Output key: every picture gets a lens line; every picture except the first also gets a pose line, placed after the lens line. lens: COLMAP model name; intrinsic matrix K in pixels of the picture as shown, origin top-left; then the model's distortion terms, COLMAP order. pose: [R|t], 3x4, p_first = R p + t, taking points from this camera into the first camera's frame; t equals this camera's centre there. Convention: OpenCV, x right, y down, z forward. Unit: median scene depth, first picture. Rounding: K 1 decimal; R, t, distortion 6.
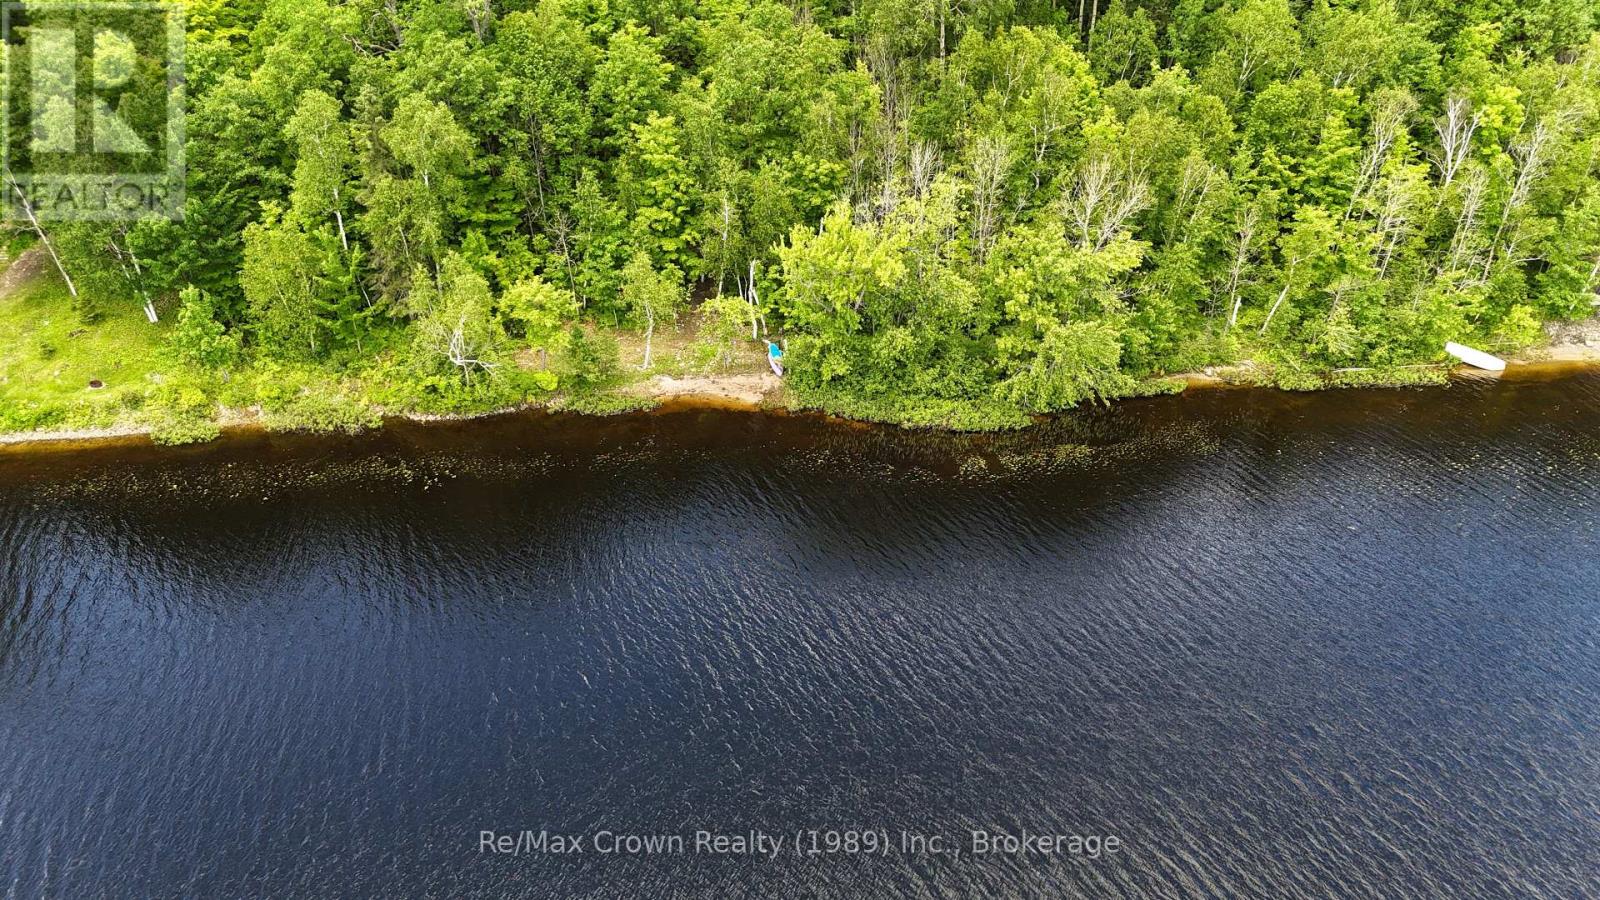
lens RADIAL K [[1169.8, 0, 795.1], [0, 1169.8, 456.1], [0, 0, 1]] dist [0.162828, -0.190787]
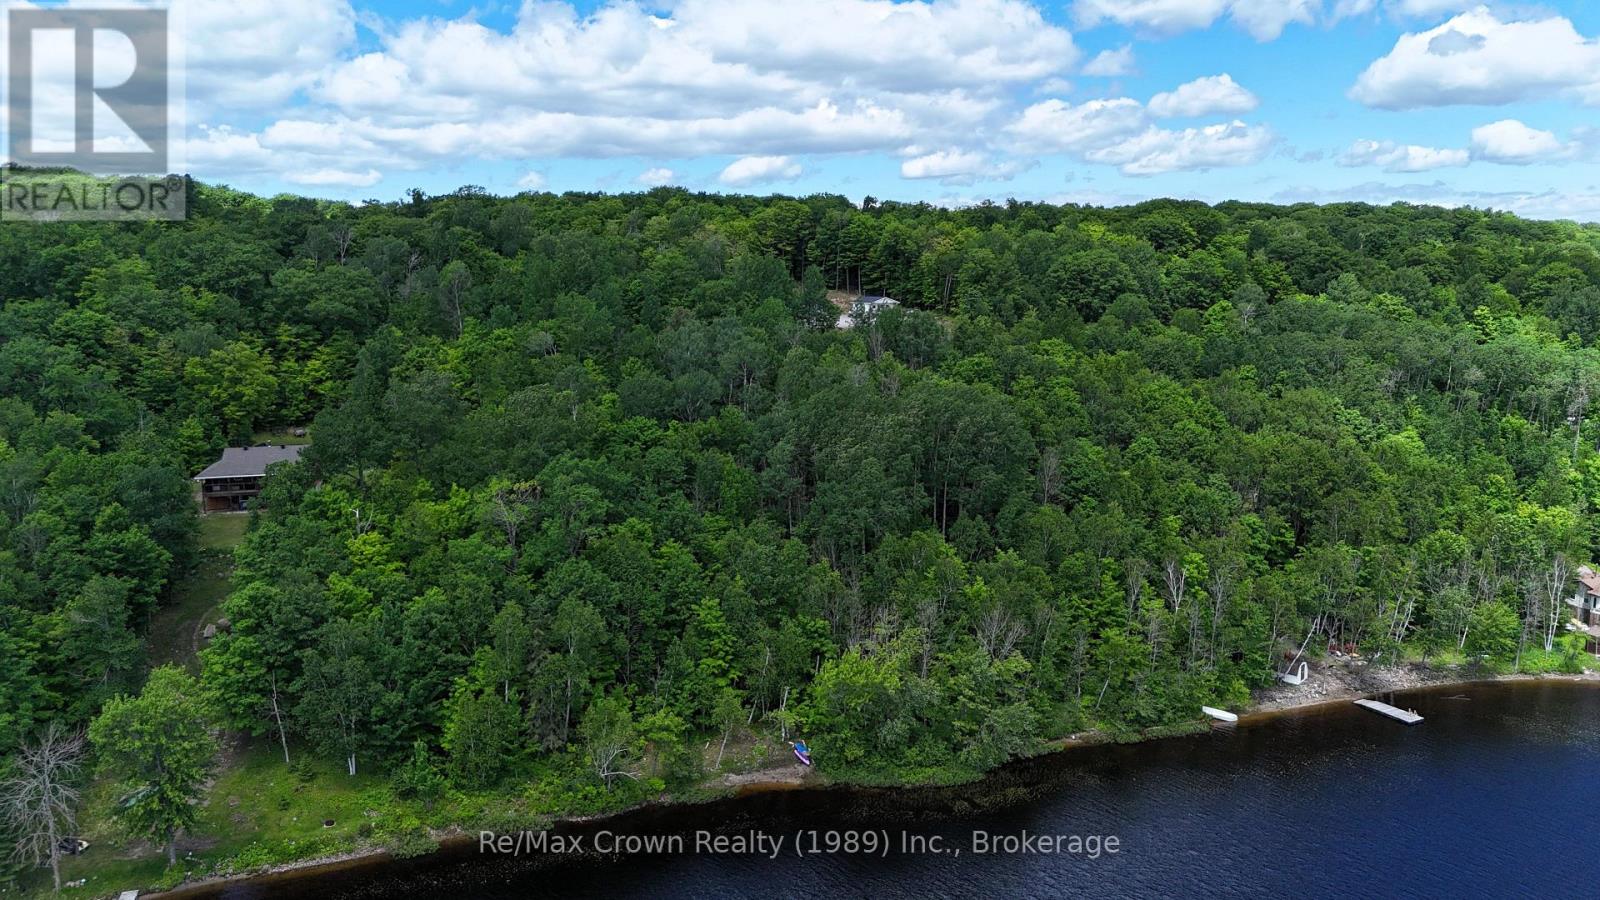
lens RADIAL K [[1174.9, 0, 800.0], [0, 1174.9, 450.0], [0, 0, 1]] dist [0.032887, 0.003192]
pose [[0.972167, -0.038084, 0.231174, -0.345054], [0.121345, 0.925893, -0.357769, 0.090973], [-0.200417, 0.375863, 0.904743, -0.464099]]
